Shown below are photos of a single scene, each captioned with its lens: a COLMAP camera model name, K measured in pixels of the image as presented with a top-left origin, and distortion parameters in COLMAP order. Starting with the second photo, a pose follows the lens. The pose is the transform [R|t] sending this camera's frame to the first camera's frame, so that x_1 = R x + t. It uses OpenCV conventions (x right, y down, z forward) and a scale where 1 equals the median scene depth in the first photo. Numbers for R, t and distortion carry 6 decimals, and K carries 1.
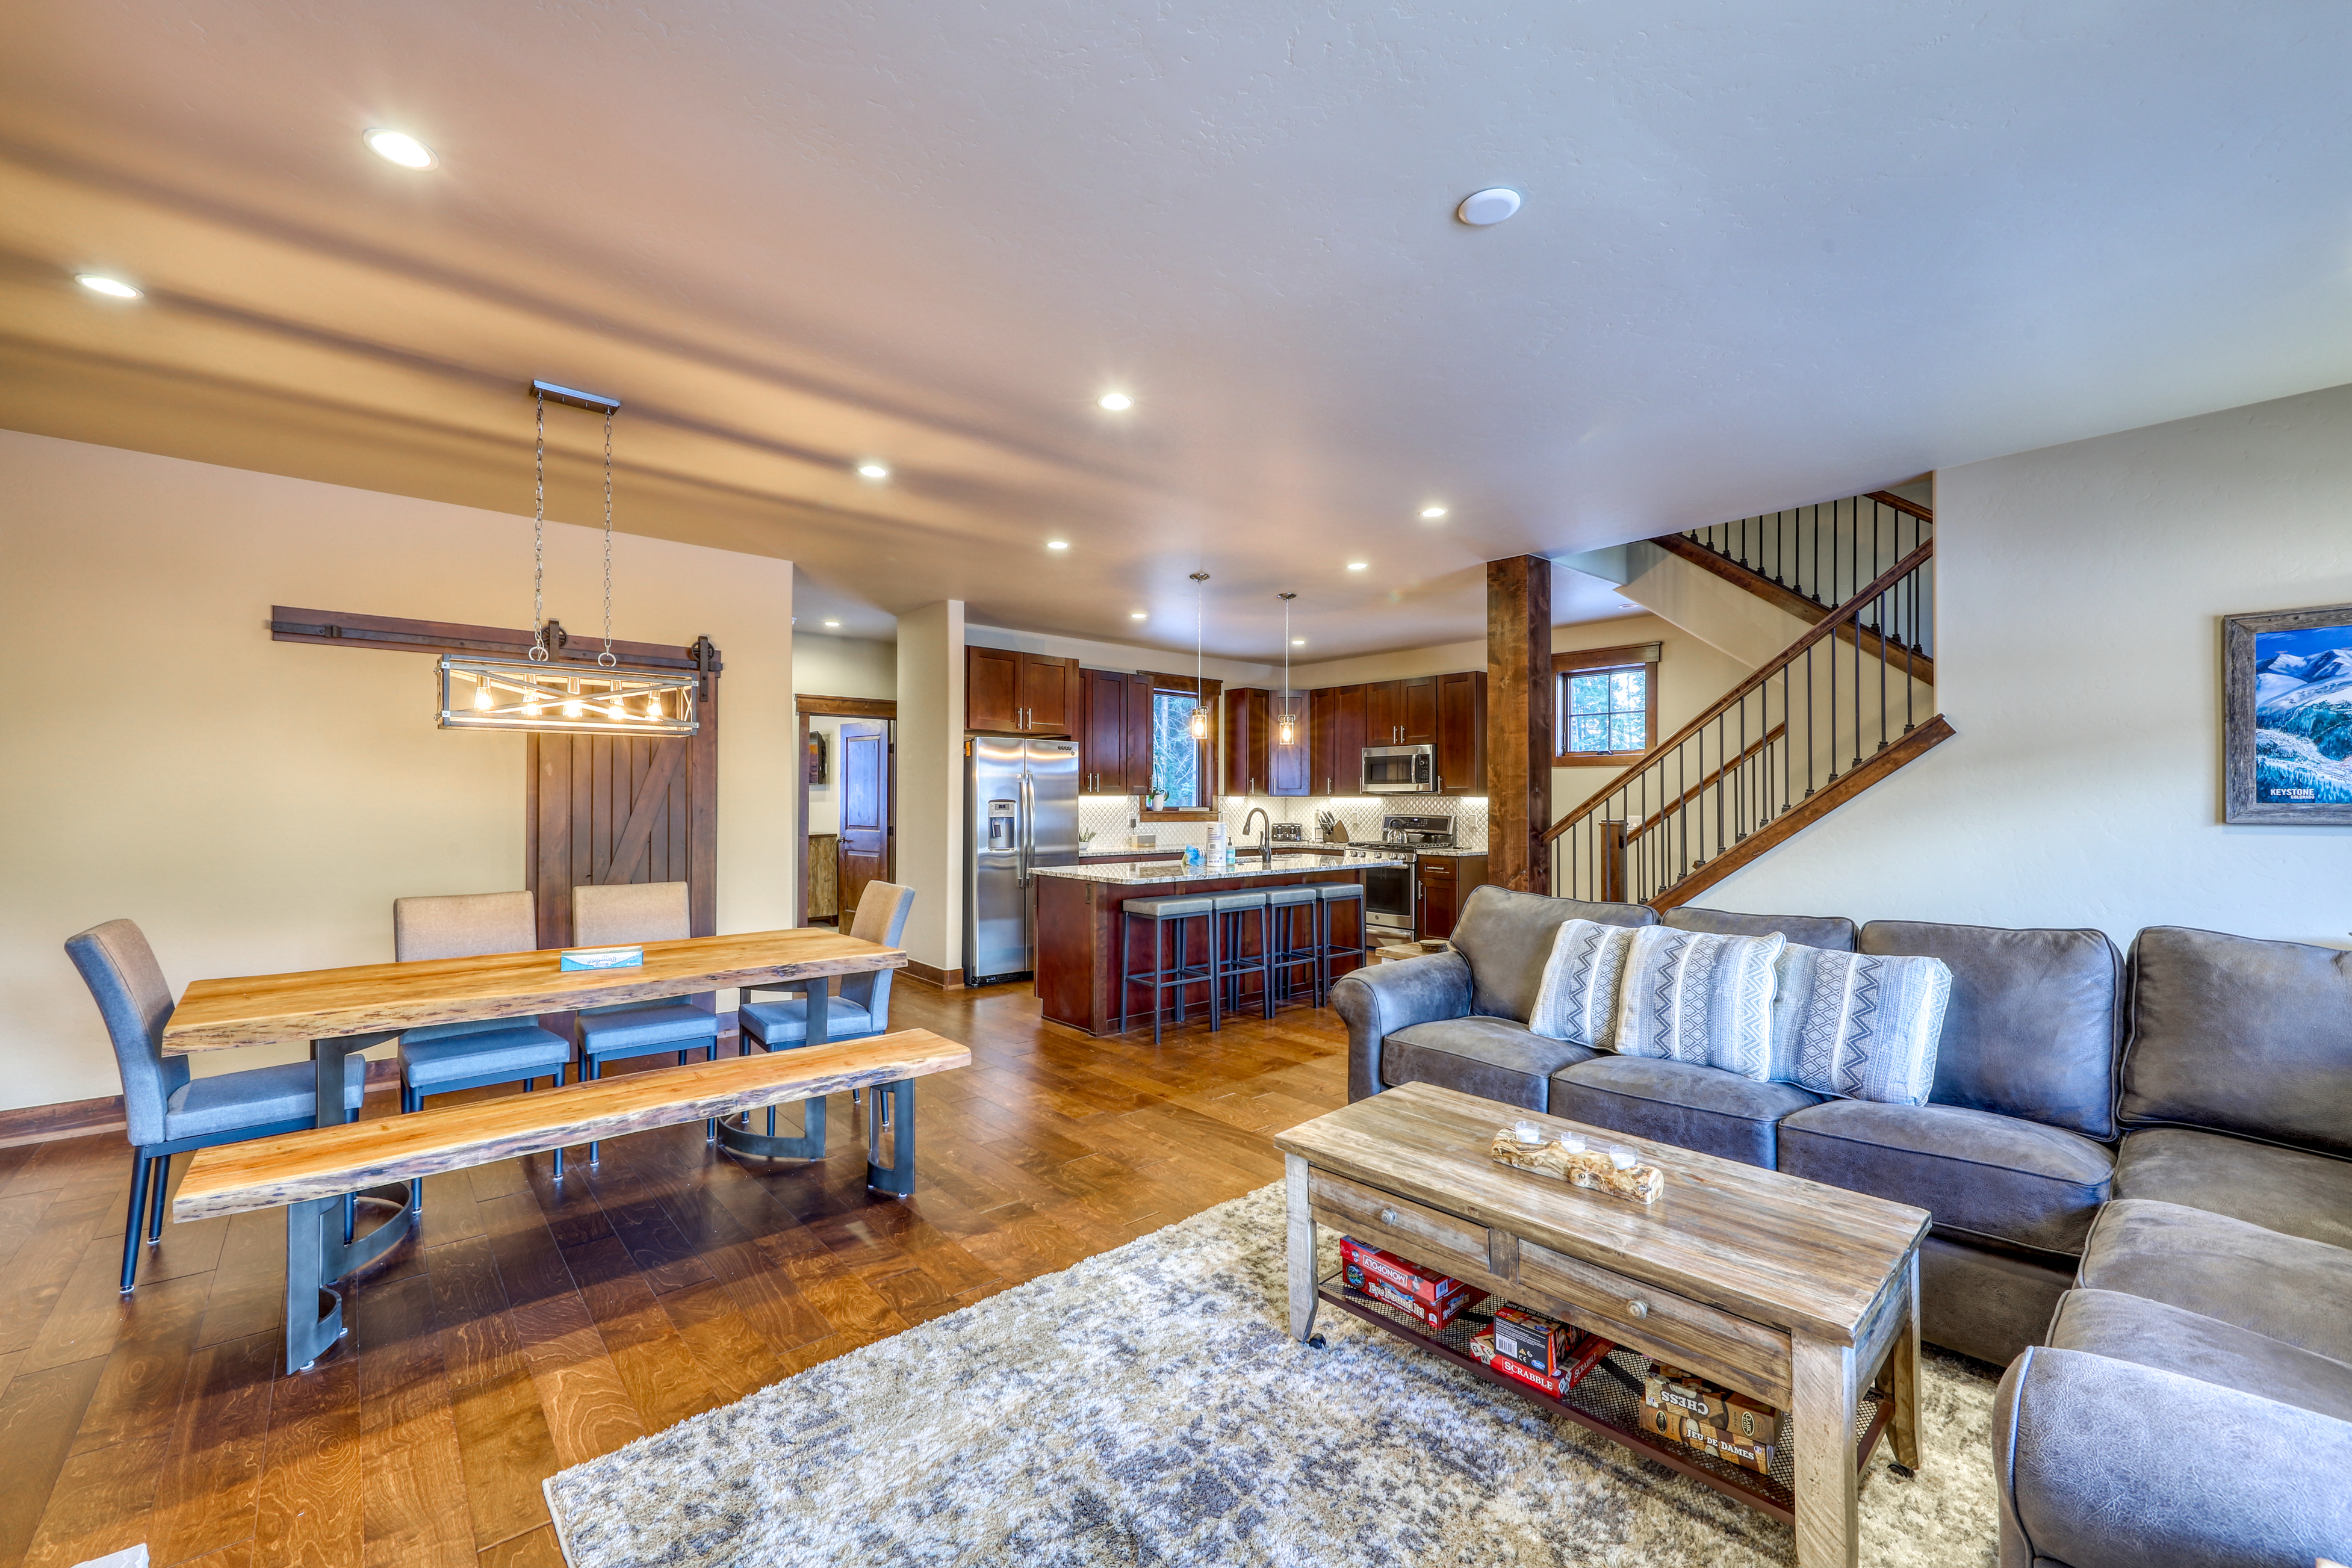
lens RADIAL K [[957.8, 0, 1172.3], [0, 957.8, 796.3], [0, 0, 1]] dist [0.003508, 0.000009]
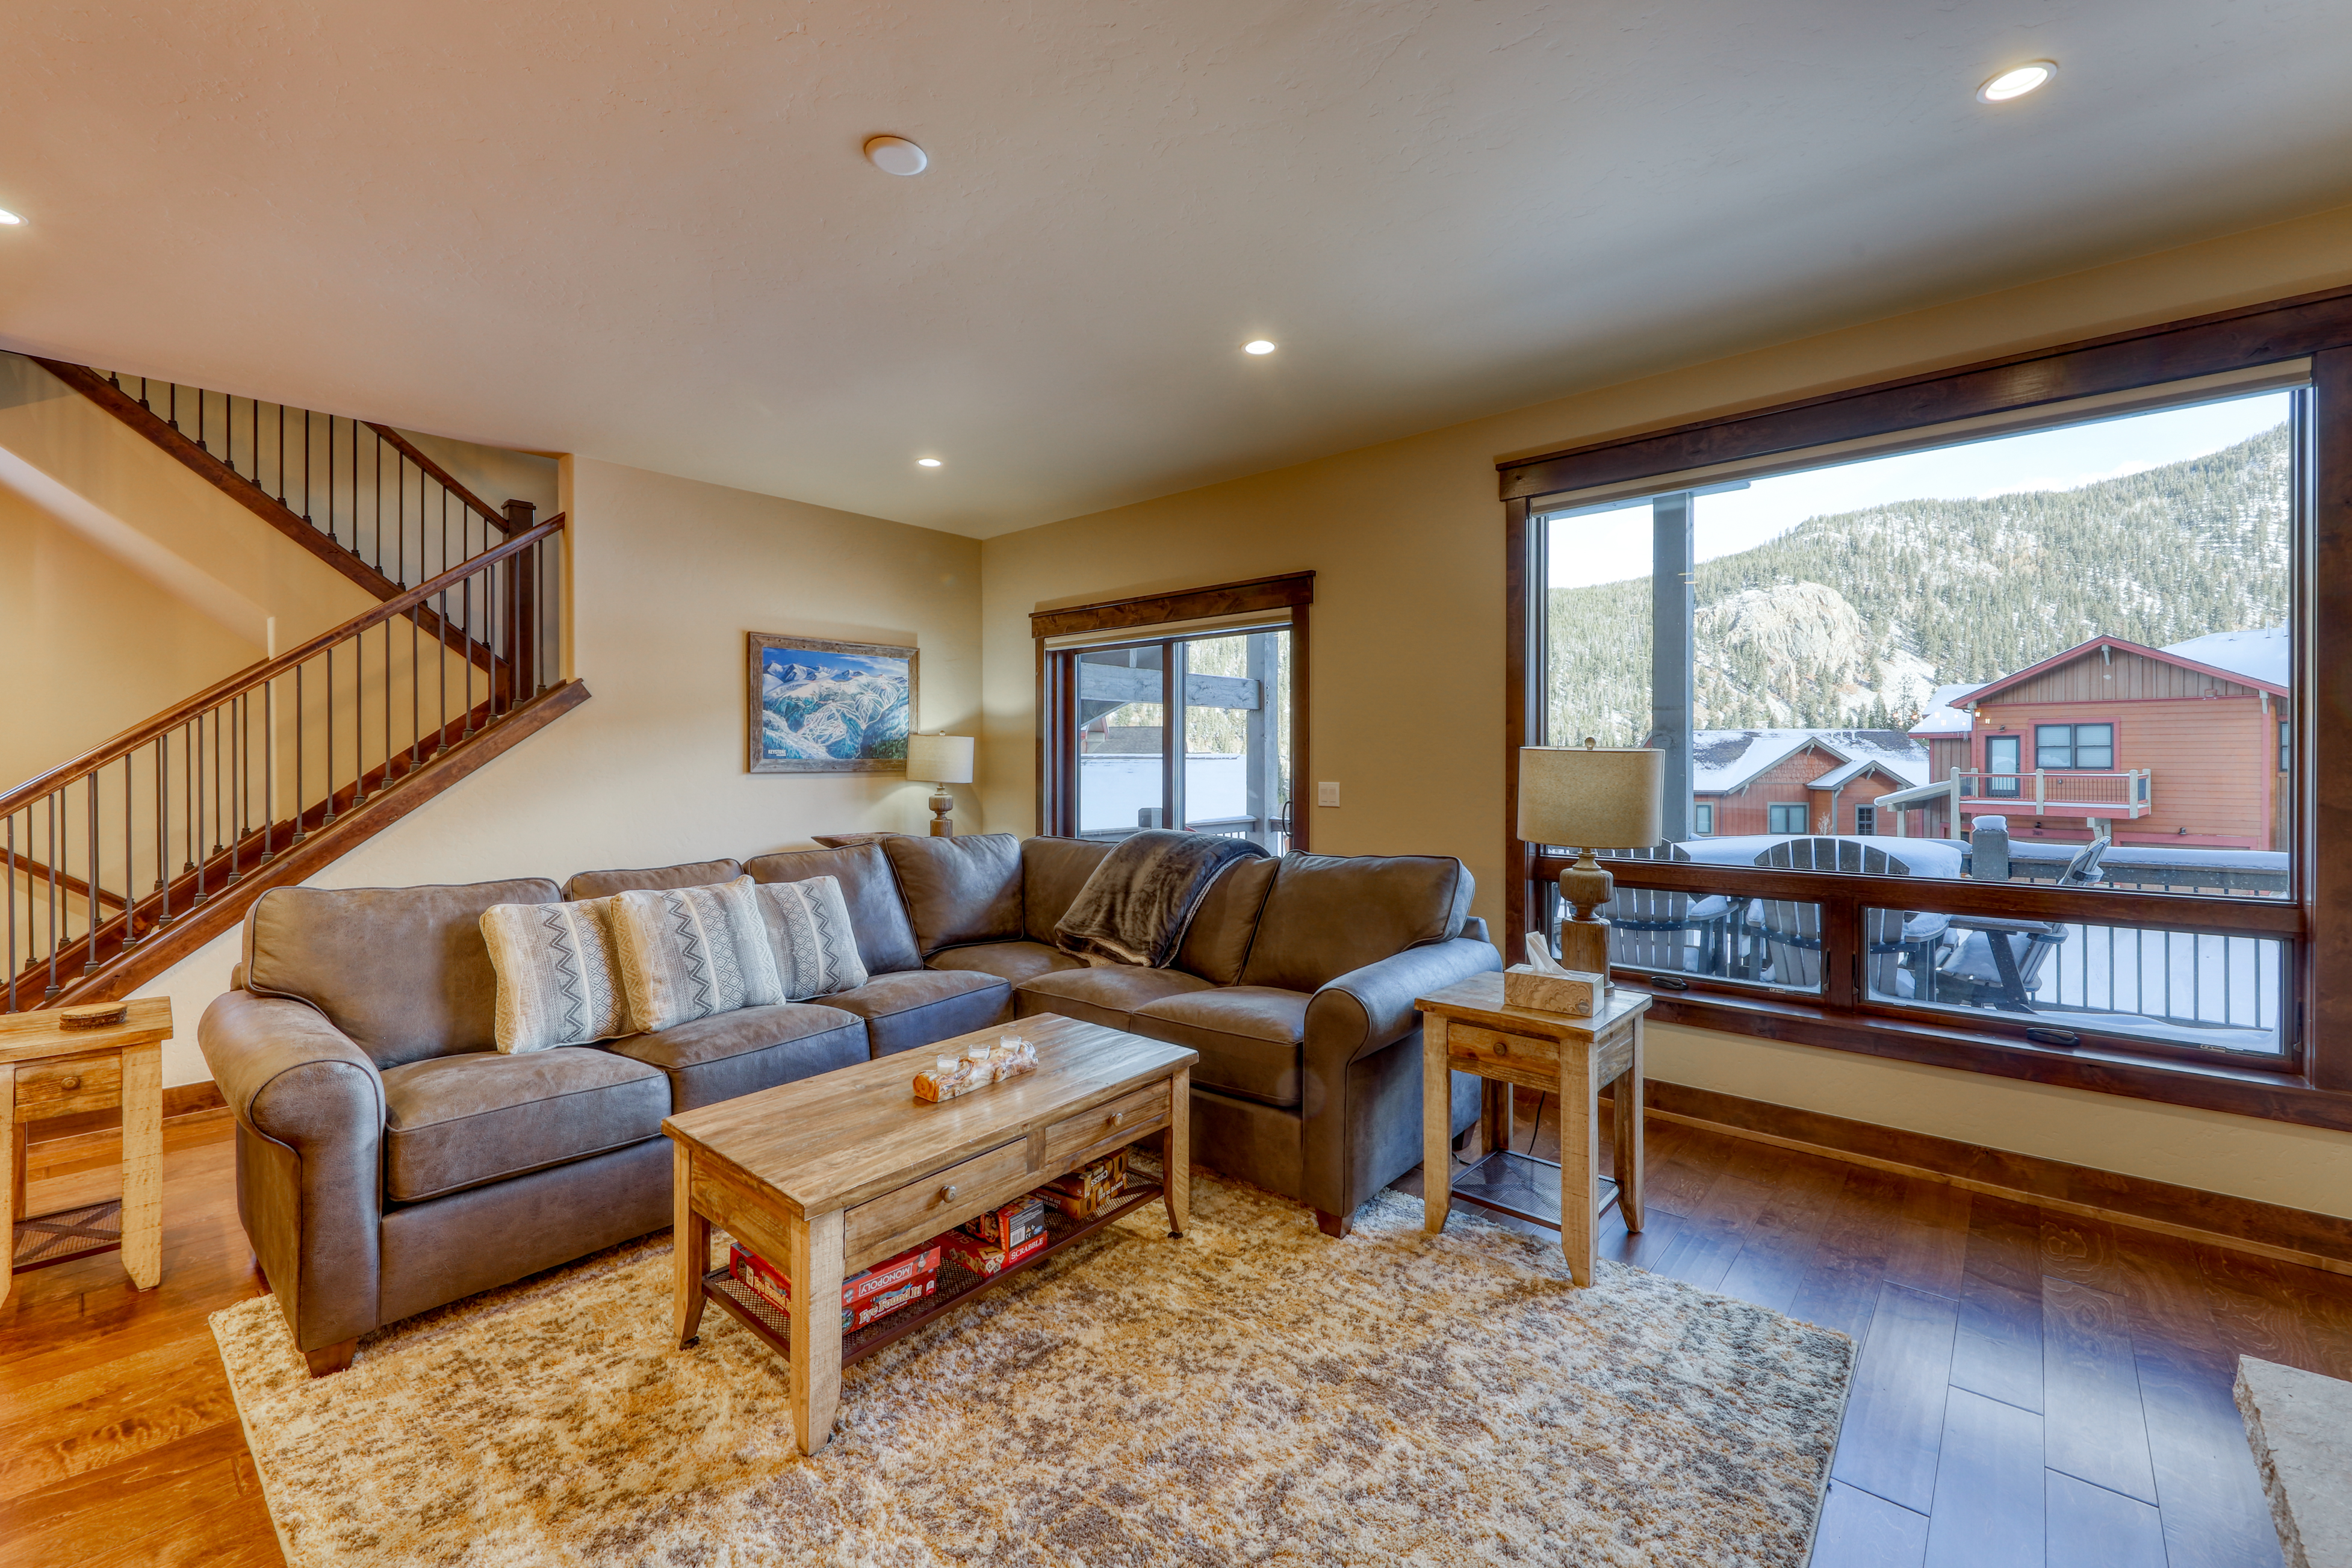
lens RADIAL K [[957.8, 0, 1175.9], [0, 957.8, 762.3], [0, 0, 1]] dist [0.003508, 0.000009]
pose [[-0.133387, -0.005447, 0.991049, -0.554023], [-0.004396, 0.999978, 0.004905, 0.002867], [-0.991054, -0.003702, -0.133408, 0.670751]]
